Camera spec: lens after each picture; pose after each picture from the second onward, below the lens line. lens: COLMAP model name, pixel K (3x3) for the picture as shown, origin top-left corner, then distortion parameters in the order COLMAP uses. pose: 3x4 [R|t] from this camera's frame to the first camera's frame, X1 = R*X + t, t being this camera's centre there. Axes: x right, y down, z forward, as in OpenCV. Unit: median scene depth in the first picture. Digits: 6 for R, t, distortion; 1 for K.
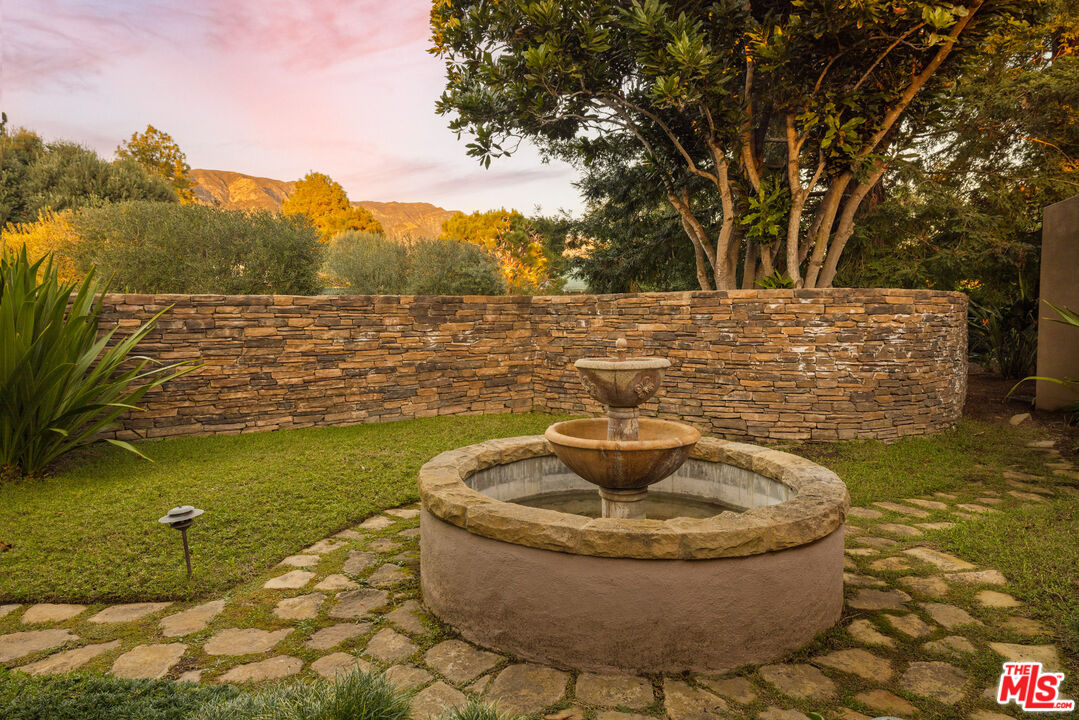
lens RADIAL K [[655.2, 0, 537.1], [0, 655.2, 352.2], [0, 0, 1]] dist [0.003211, -0.000184]
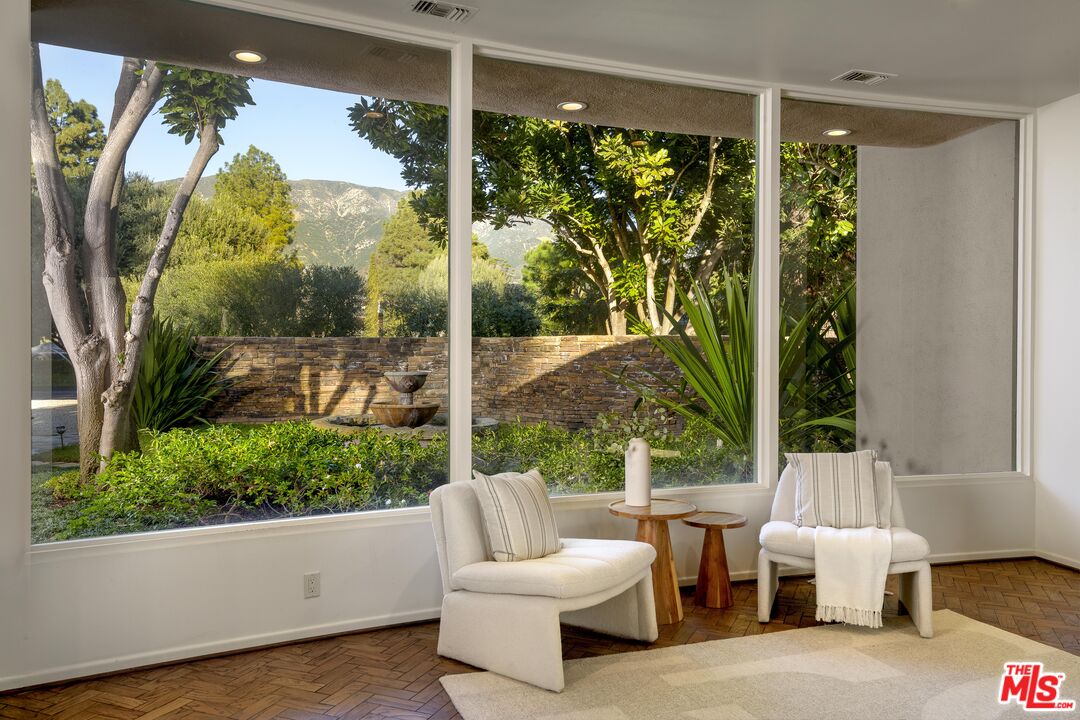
lens RADIAL K [[777.2, 0, 540.2], [0, 777.2, 358.7], [0, 0, 1]] dist [0.003765, -0.000196]
pose [[0.985545, 0.010258, -0.169104, 0.502174], [-0.018130, 0.998819, -0.045078, 0.038357], [0.168442, 0.047492, 0.984567, -0.742536]]
